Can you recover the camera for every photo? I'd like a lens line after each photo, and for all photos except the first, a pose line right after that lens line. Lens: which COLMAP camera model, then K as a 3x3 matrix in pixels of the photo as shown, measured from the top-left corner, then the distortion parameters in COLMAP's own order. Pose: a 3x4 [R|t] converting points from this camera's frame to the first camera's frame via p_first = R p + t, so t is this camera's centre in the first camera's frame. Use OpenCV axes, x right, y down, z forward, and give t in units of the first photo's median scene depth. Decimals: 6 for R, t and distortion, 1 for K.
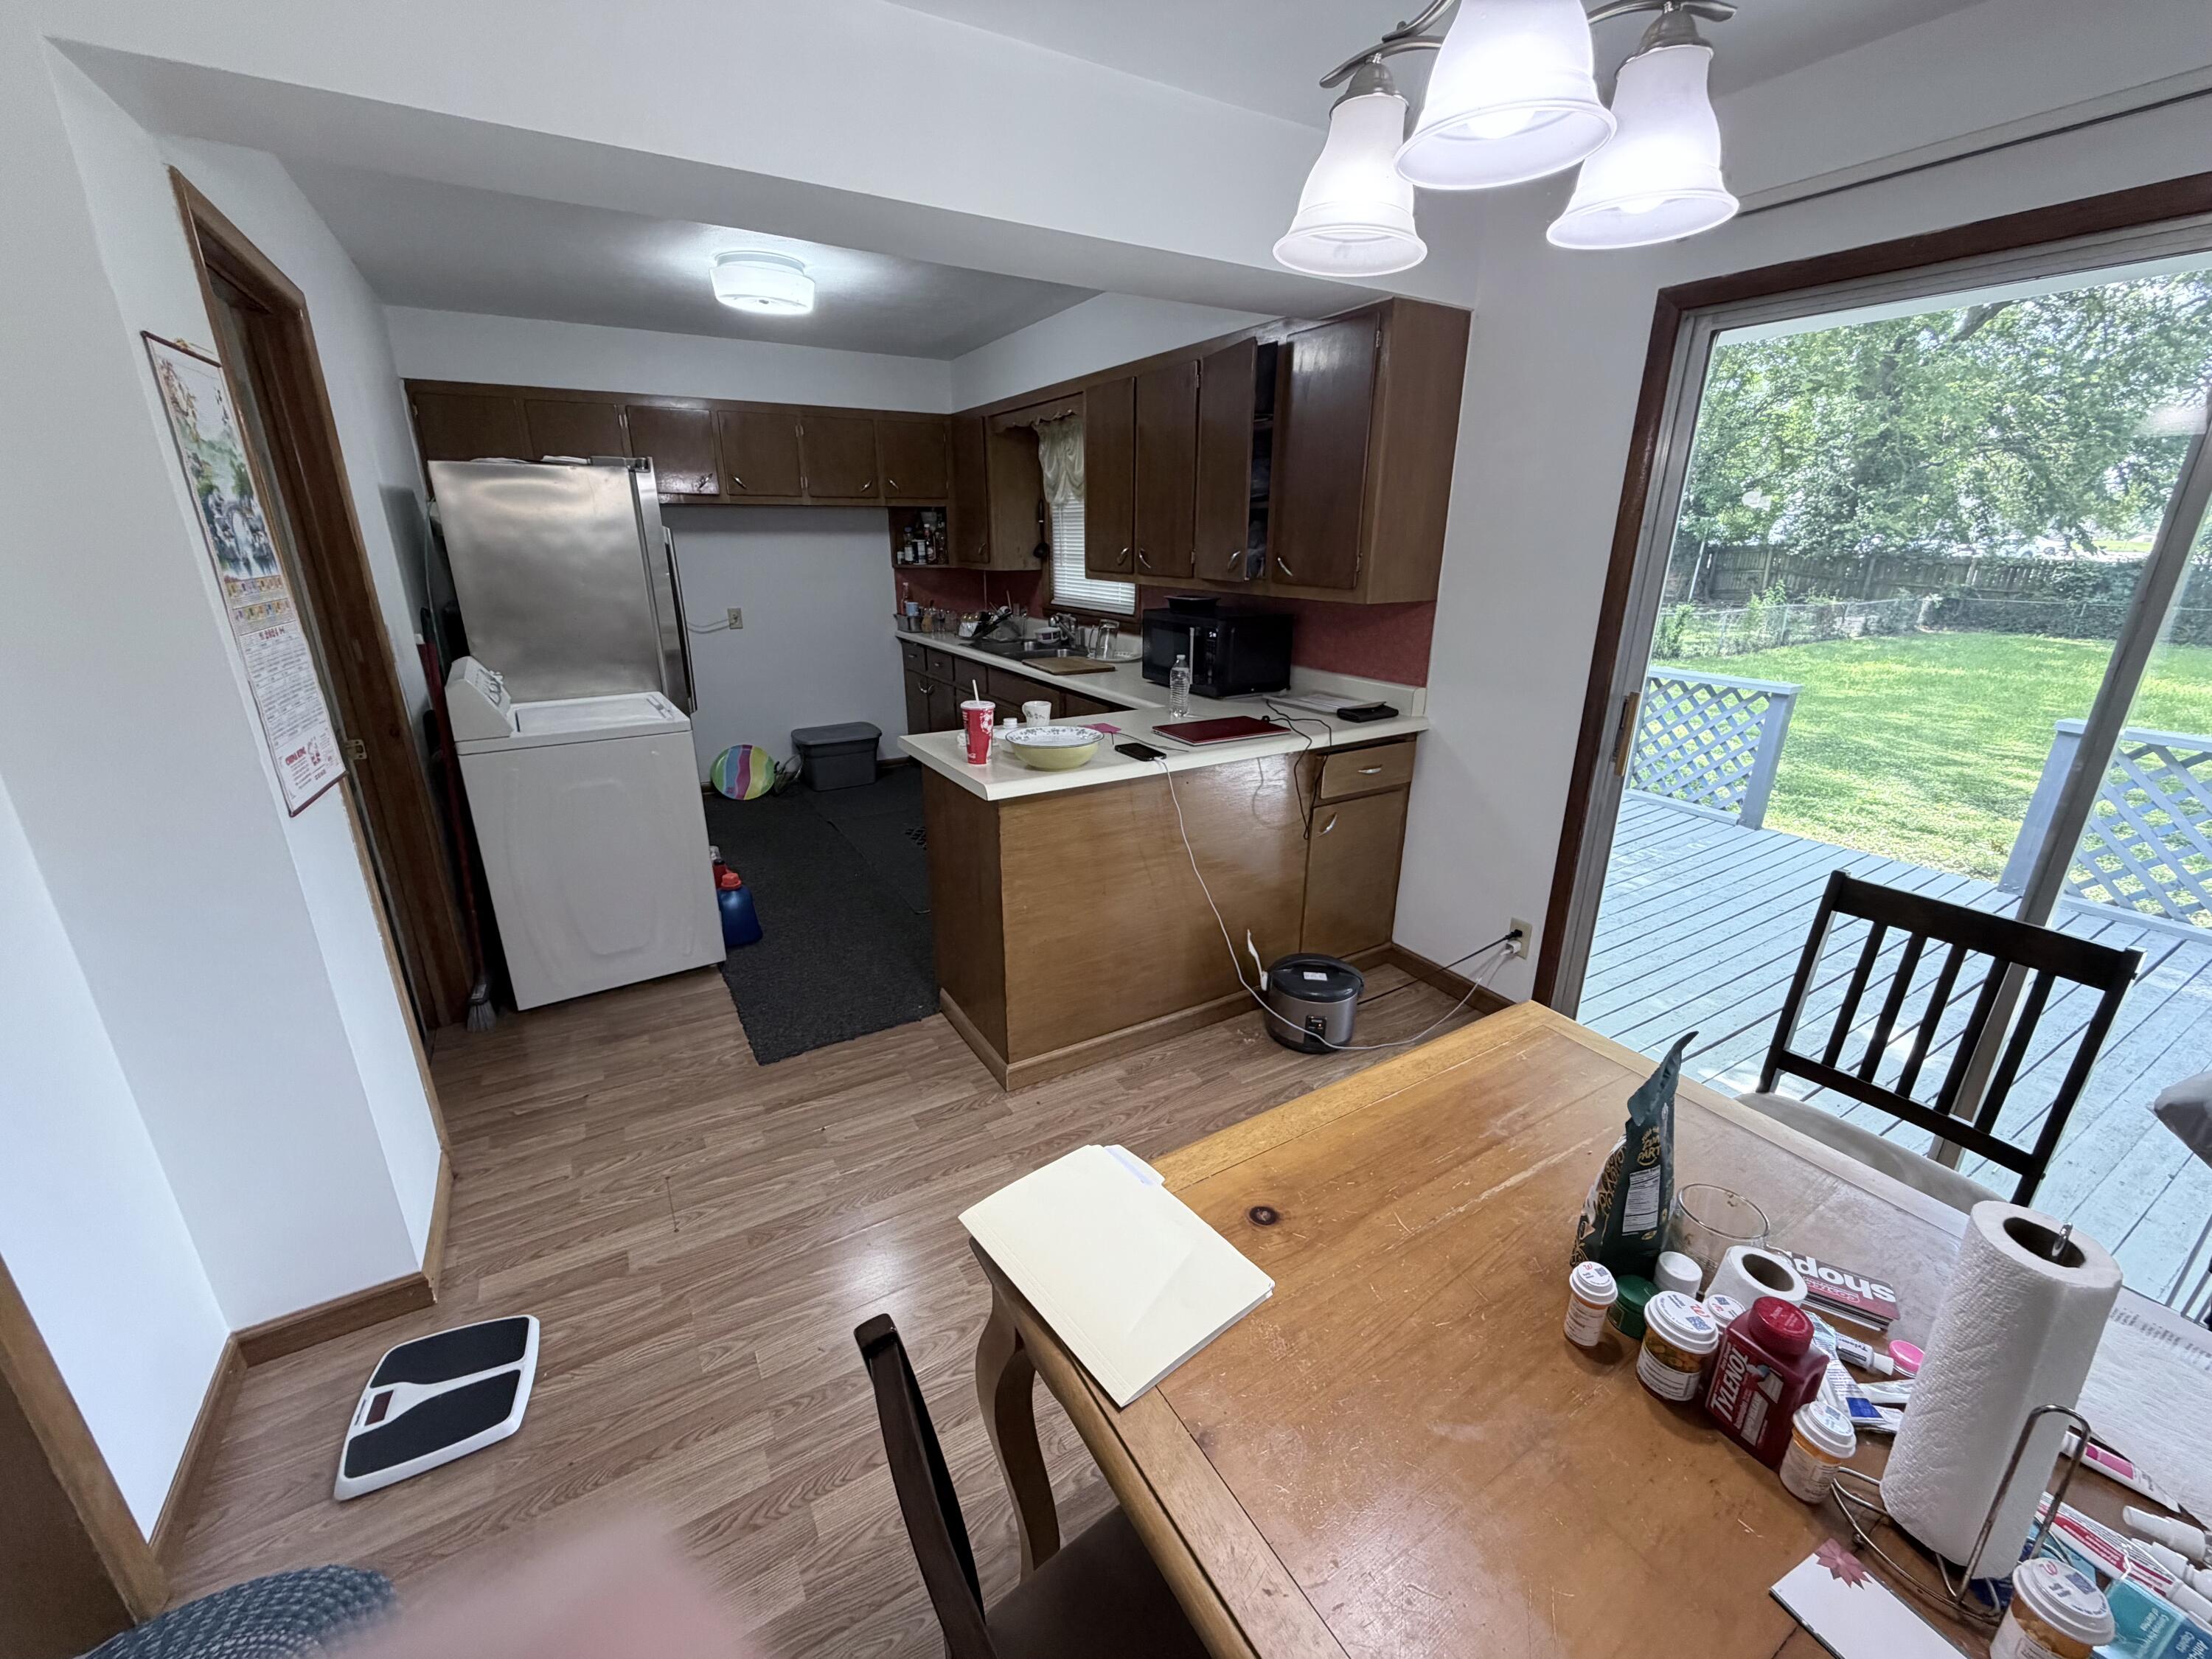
lens RADIAL K [[881.2, 0, 1106.2], [0, 881.2, 834.1], [0, 0, 1]] dist [0.001340, -0.000087]
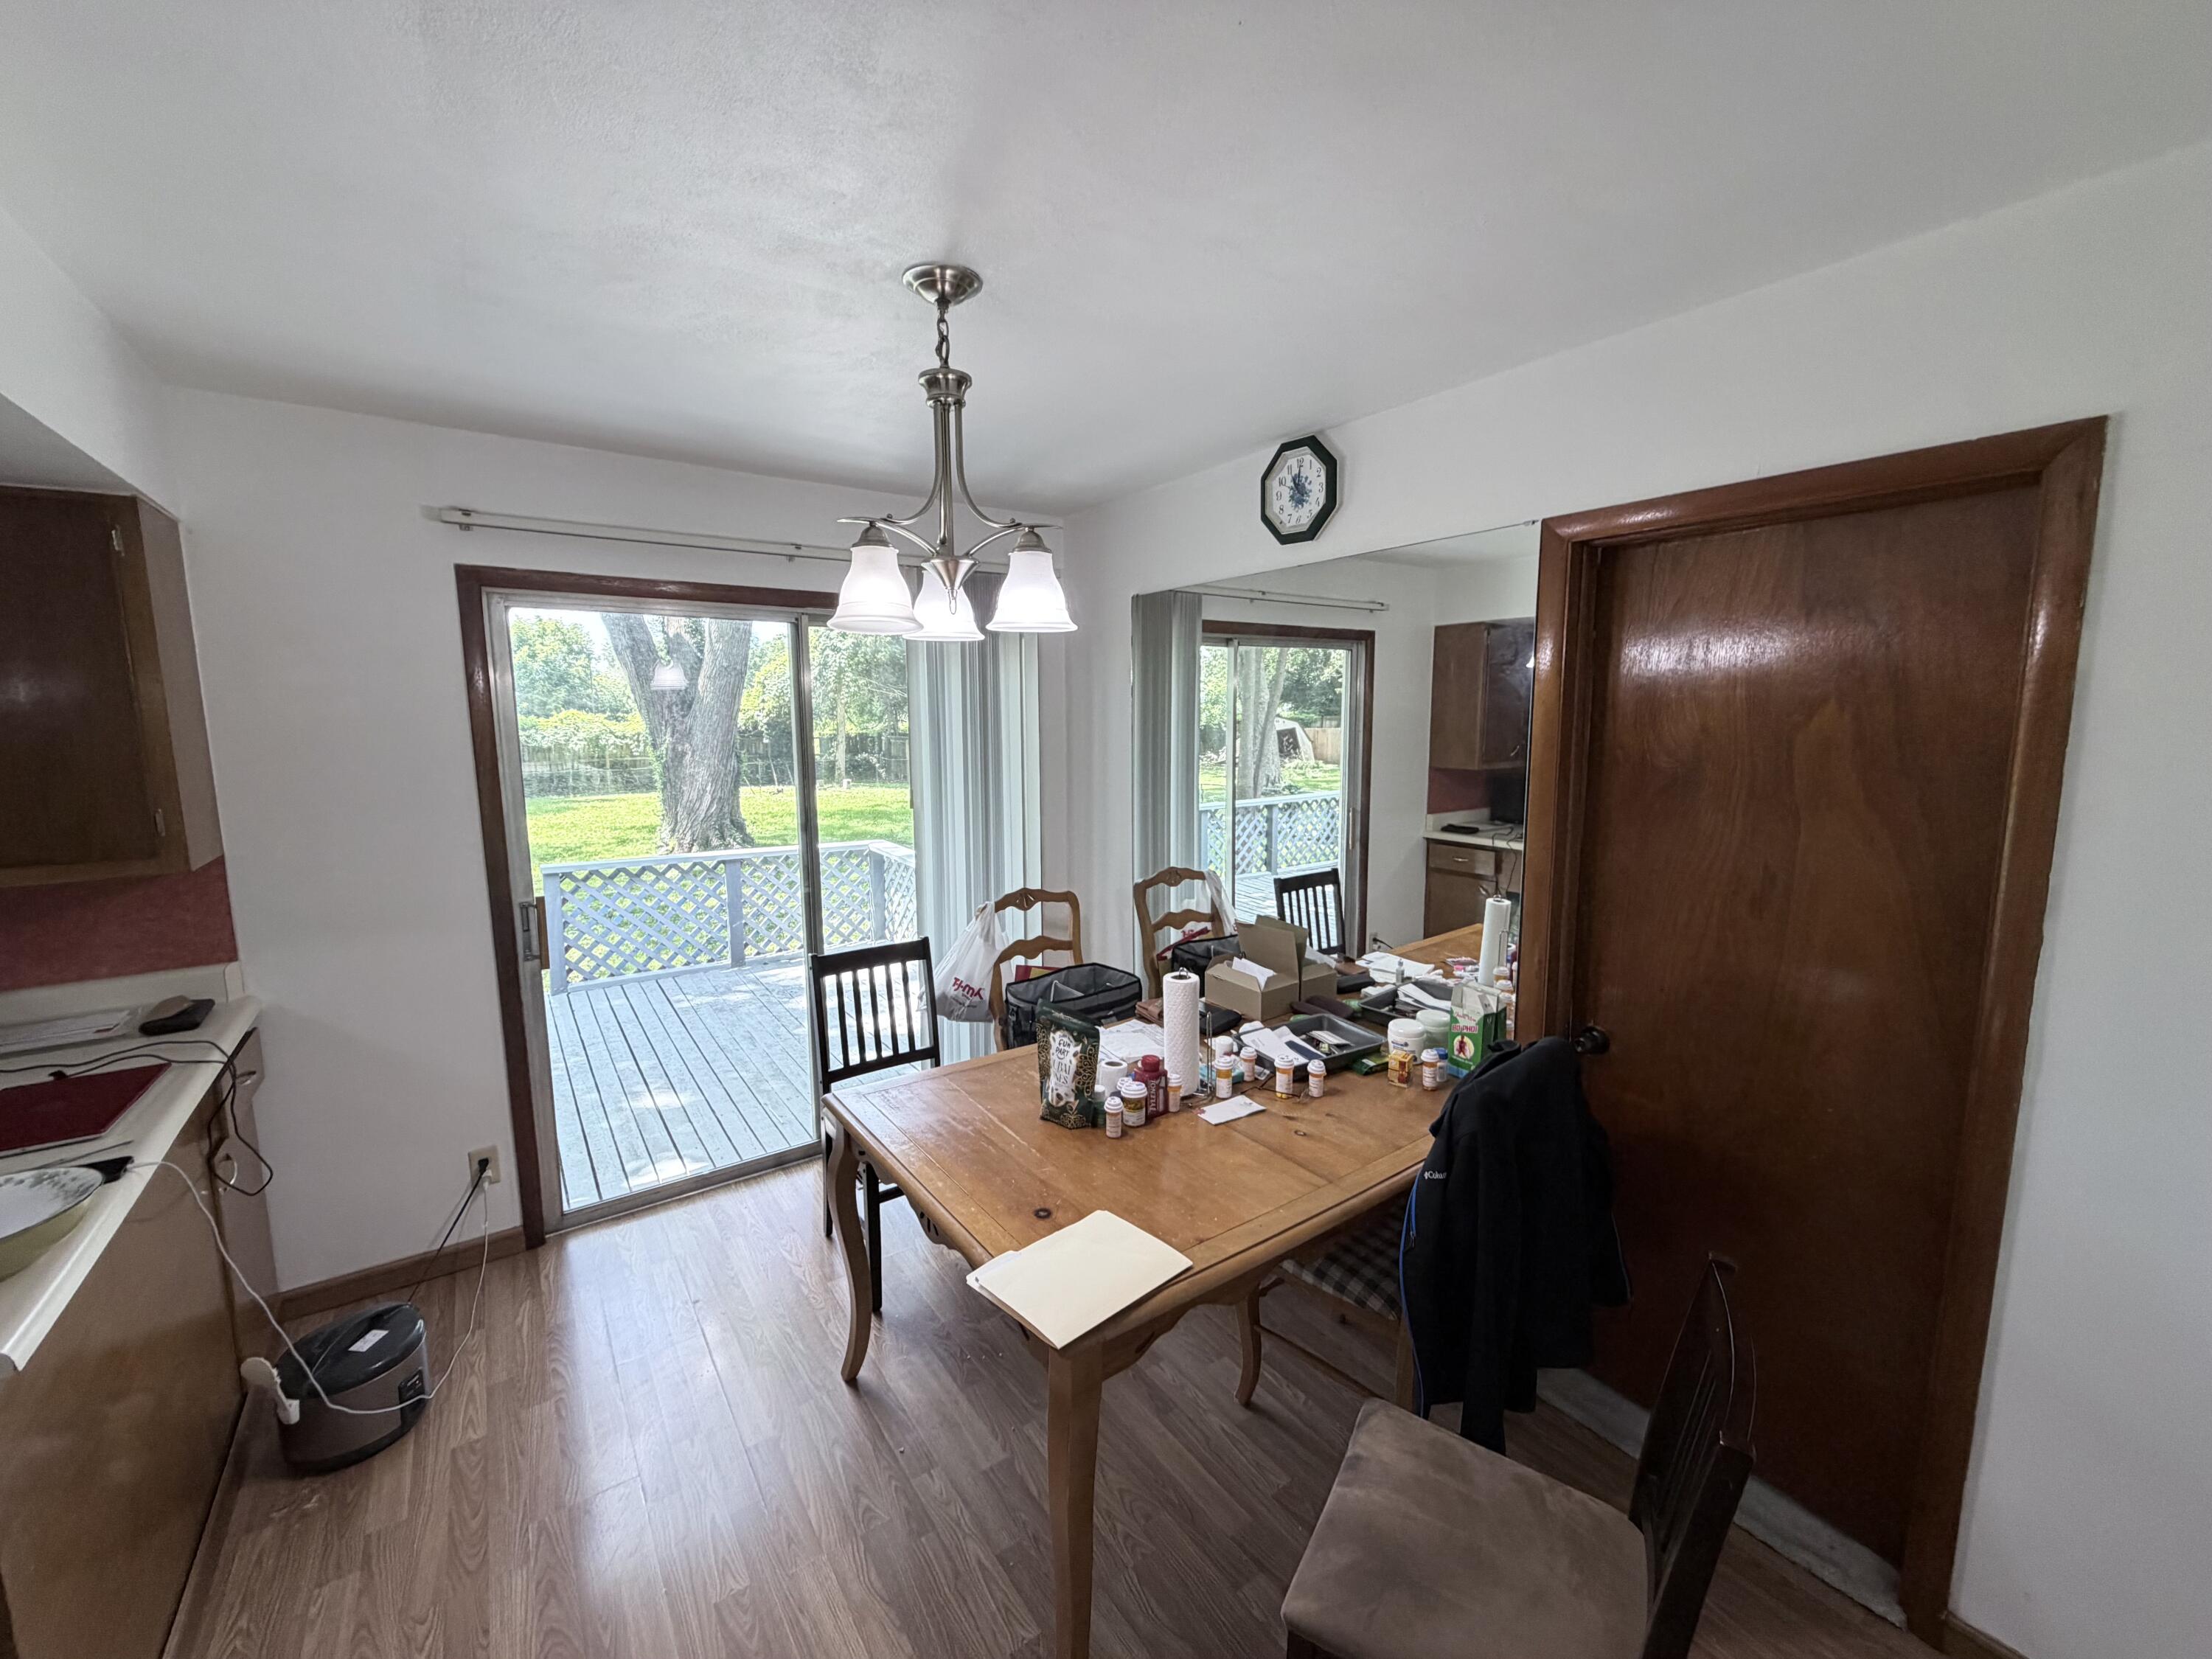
lens RADIAL K [[881.2, 0, 1108.9], [0, 881.2, 827.2], [0, 0, 1]] dist [0.001340, -0.000087]
pose [[-0.050766, -0.141151, 0.988686, -0.610052], [0.339092, 0.928718, 0.150001, -0.184061], [-0.939383, 0.342870, 0.000716, 0.330064]]
